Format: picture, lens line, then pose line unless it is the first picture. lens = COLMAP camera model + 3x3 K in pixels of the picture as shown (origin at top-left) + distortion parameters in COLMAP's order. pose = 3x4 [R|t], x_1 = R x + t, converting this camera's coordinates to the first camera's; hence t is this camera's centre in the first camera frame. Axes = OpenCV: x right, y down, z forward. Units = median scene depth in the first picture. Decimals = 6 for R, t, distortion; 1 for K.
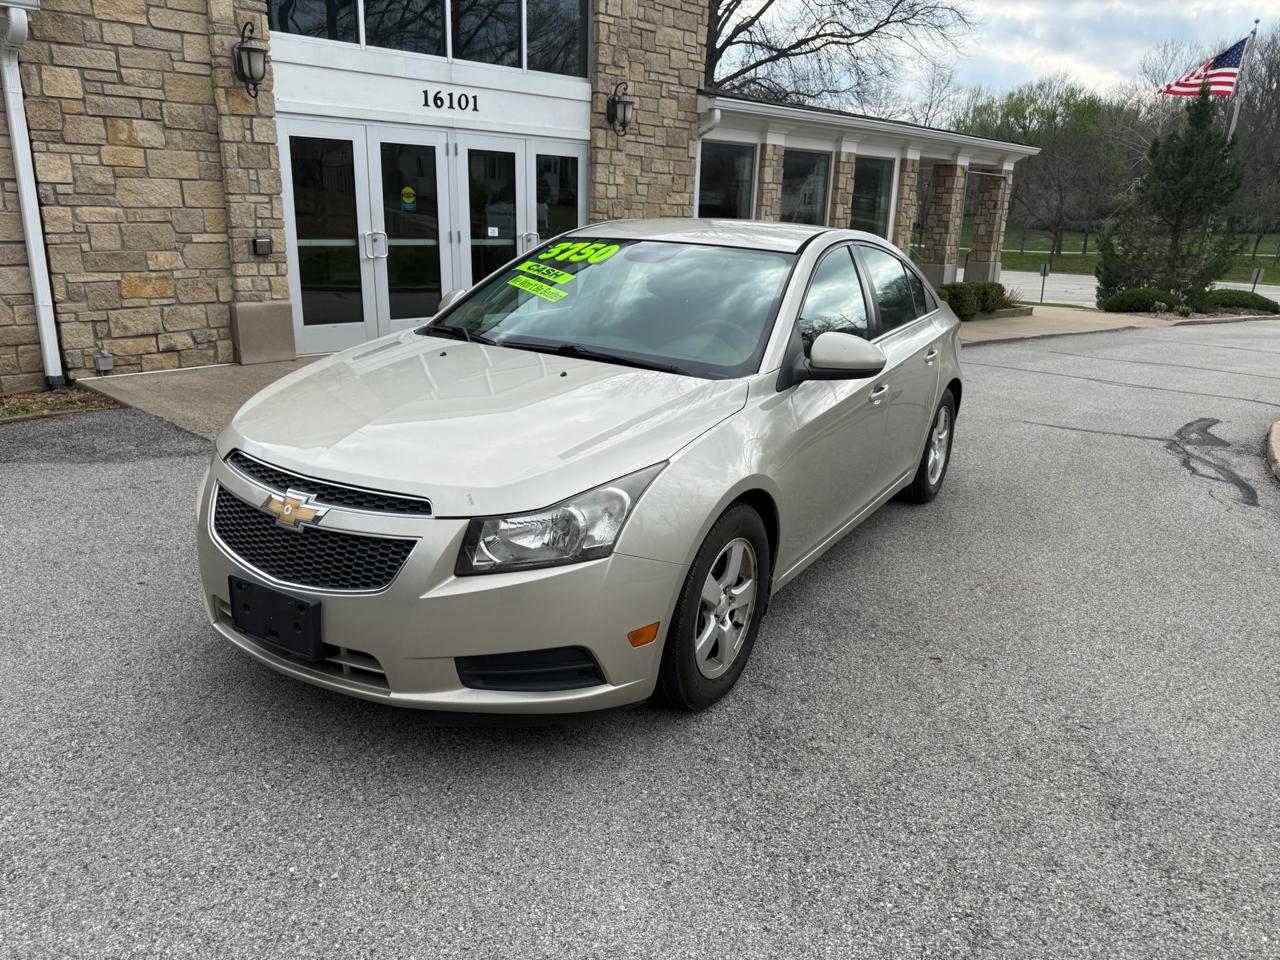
lens RADIAL K [[917.8, 0, 638.3], [0, 917.8, 482.1], [0, 0, 1]] dist [0.007627, -0.019258]
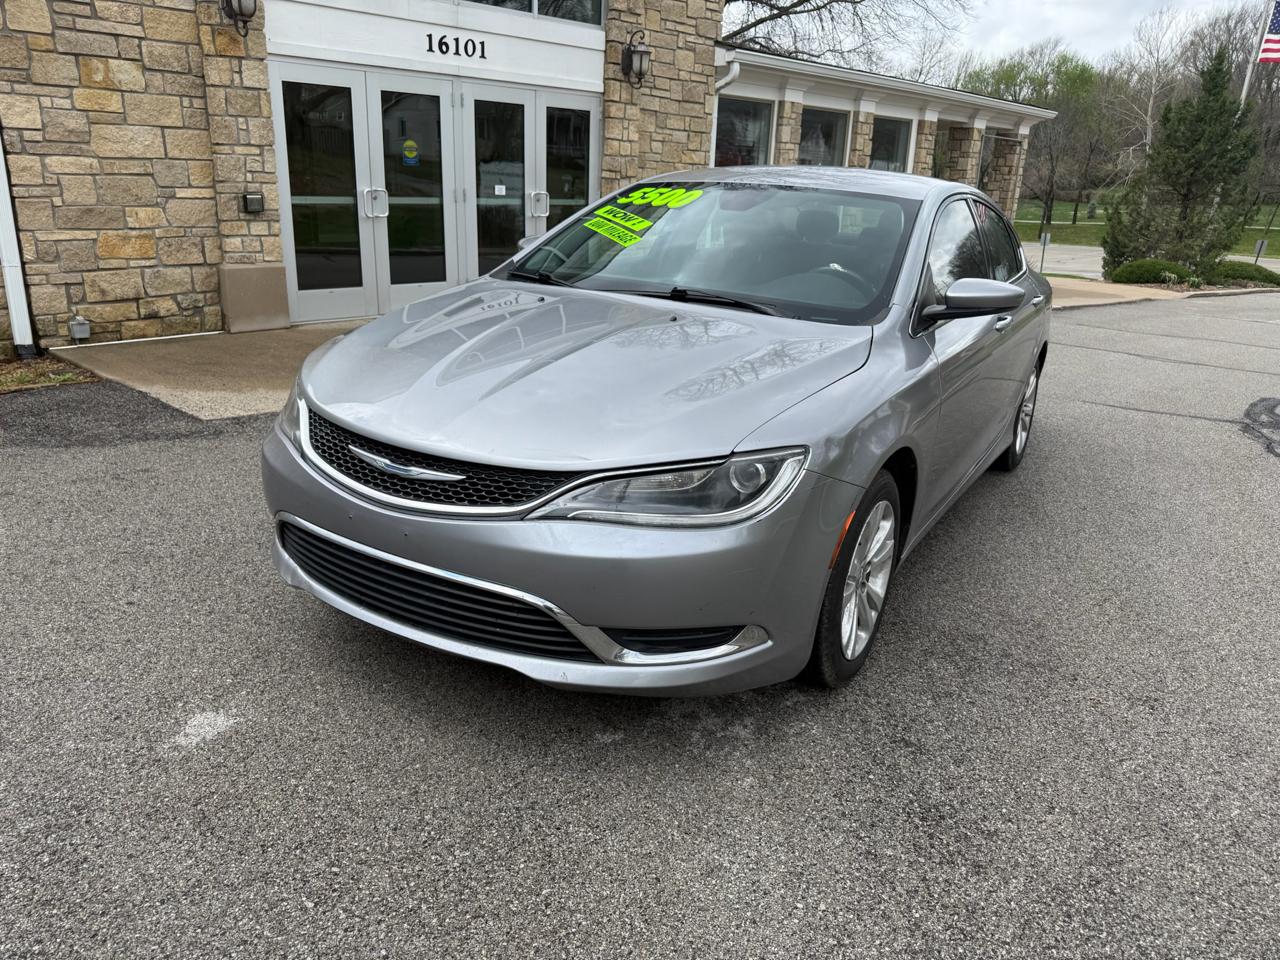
lens RADIAL K [[917.8, 0, 639.3], [0, 917.8, 479.7], [0, 0, 1]] dist [0.007627, -0.019258]
pose [[0.999791, 0.004352, 0.019980, -0.044231], [-0.004990, 0.999475, 0.032023, -0.013487], [-0.019830, -0.032116, 0.999287, 0.074242]]
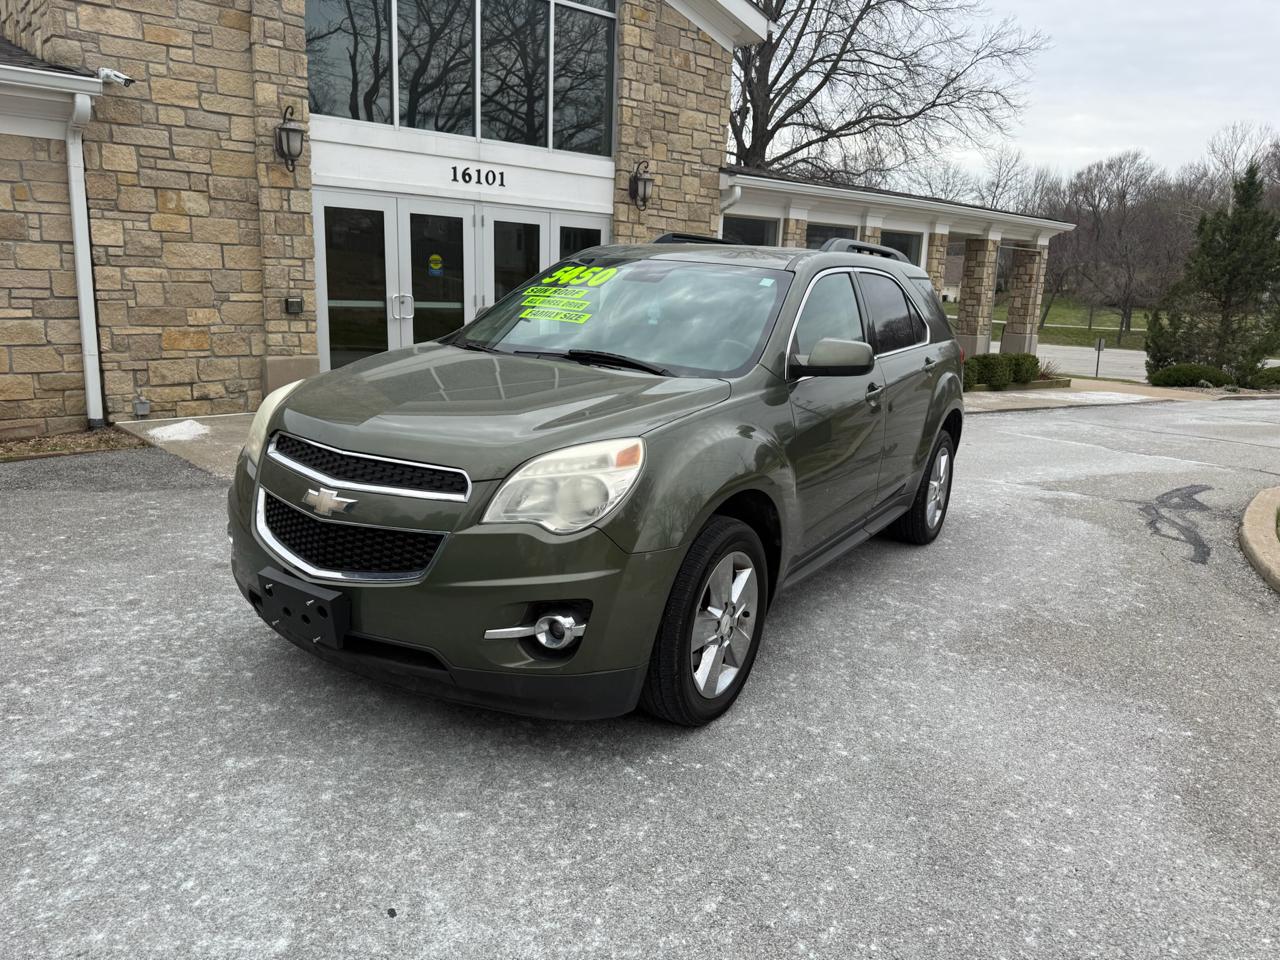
lens RADIAL K [[917.8, 0, 648.4], [0, 917.8, 474.3], [0, 0, 1]] dist [0.007627, -0.019258]
pose [[0.997818, 0.023625, -0.061651, 0.082681], [-0.028620, 0.996267, -0.081440, 0.018811], [0.059497, 0.083027, 0.994770, -0.038524]]
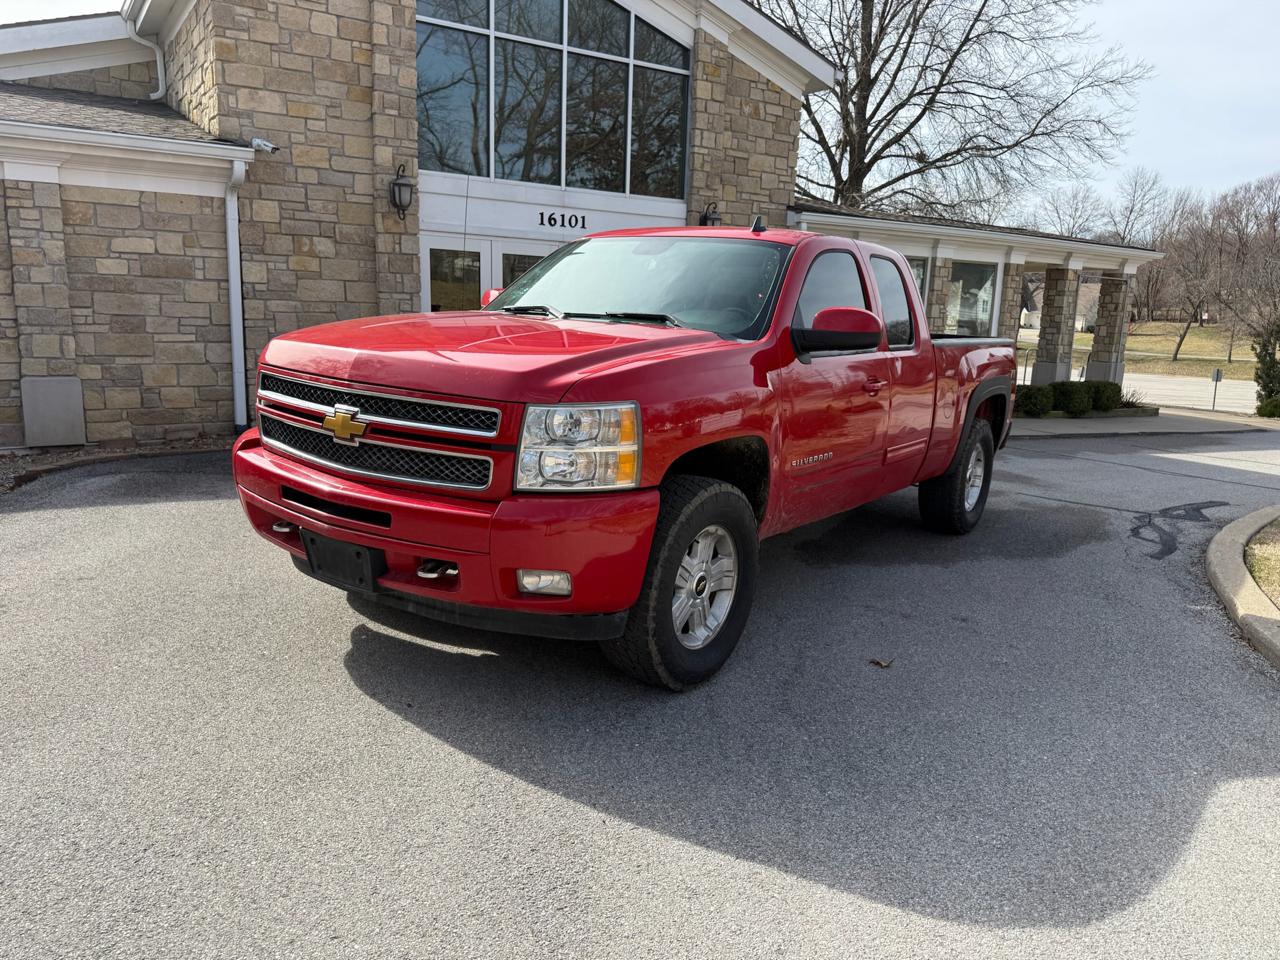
lens RADIAL K [[917.8, 0, 636.1], [0, 917.8, 486.9], [0, 0, 1]] dist [0.007627, -0.019258]
pose [[0.979961, 0.044808, -0.194083, 0.172821], [-0.063914, 0.993582, -0.093326, 0.057033], [0.188655, 0.103860, 0.976536, -0.167643]]
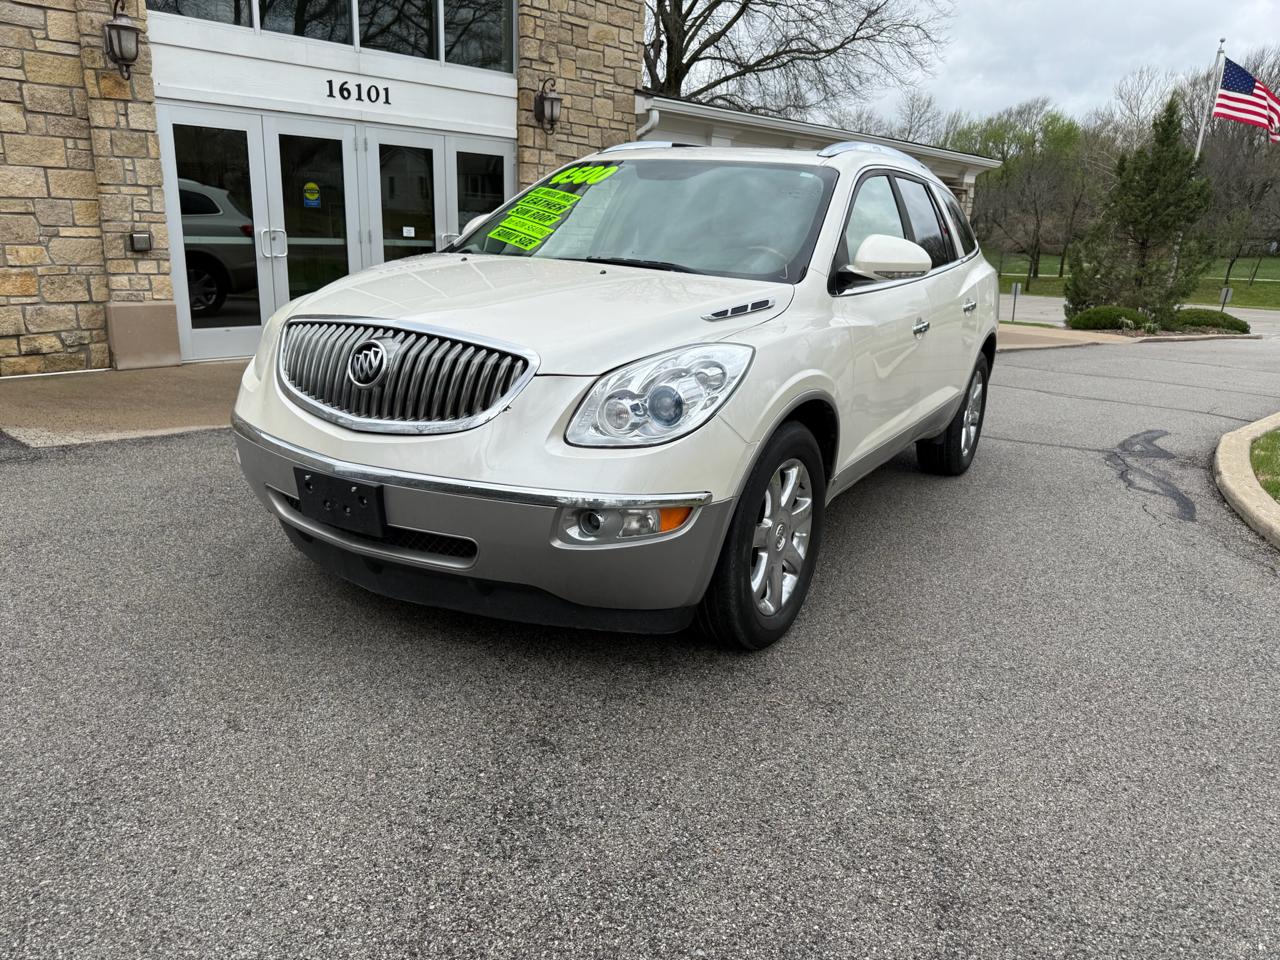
lens RADIAL K [[917.8, 0, 644.0], [0, 917.8, 485.2], [0, 0, 1]] dist [0.007627, -0.019258]
pose [[0.999776, 0.000722, 0.021167, 0.079655], [-0.000301, 0.999802, -0.019898, 0.006034], [-0.021177, 0.019888, 0.999578, 0.075281]]
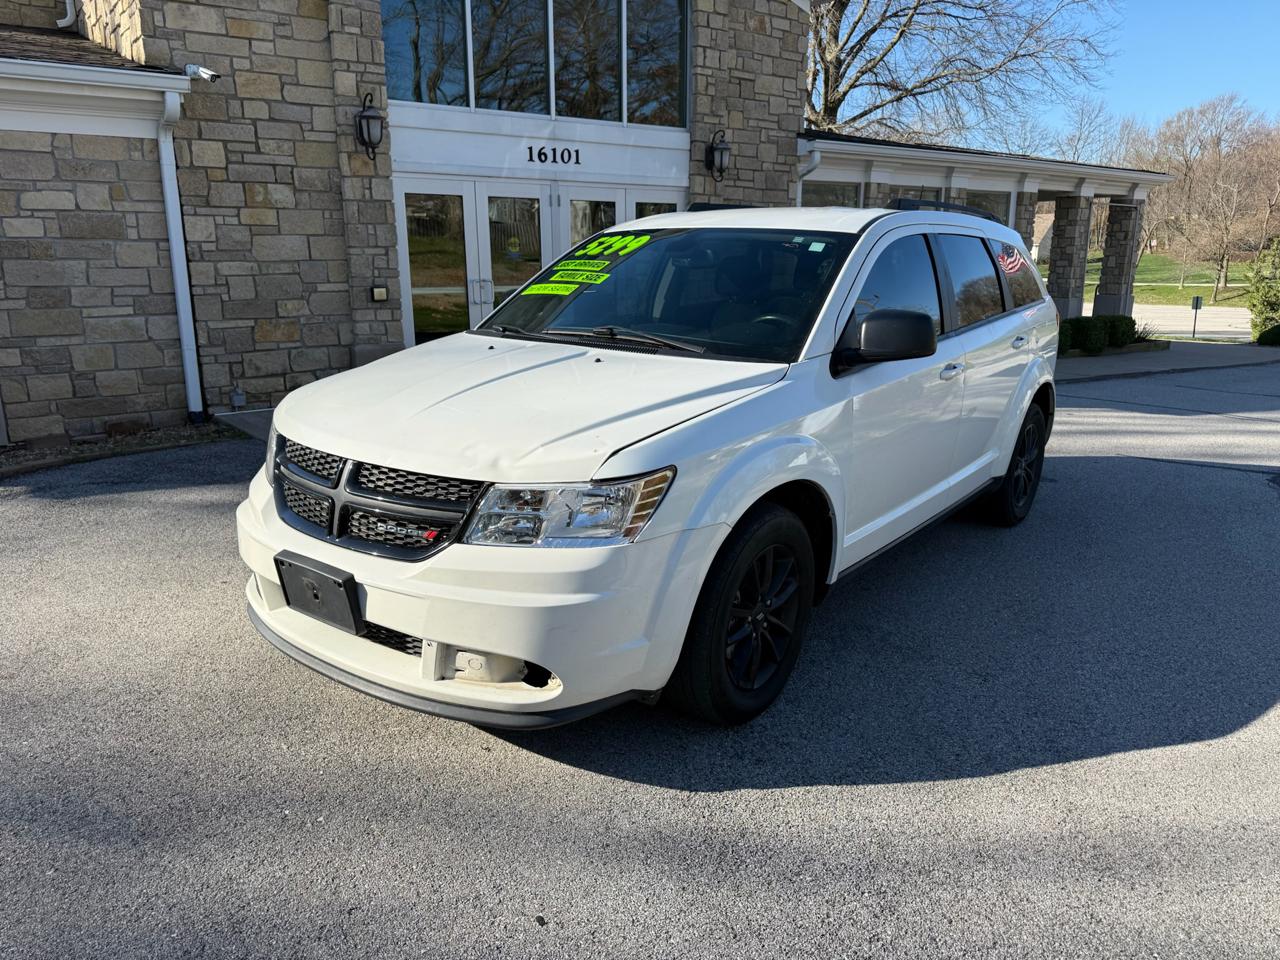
lens RADIAL K [[917.8, 0, 638.9], [0, 917.8, 482.3], [0, 0, 1]] dist [0.007627, -0.019258]
pose [[0.989355, 0.006496, -0.145375, 0.060158], [-0.013180, 0.998897, -0.045067, 0.013572], [0.144922, 0.046504, 0.988350, -0.027056]]
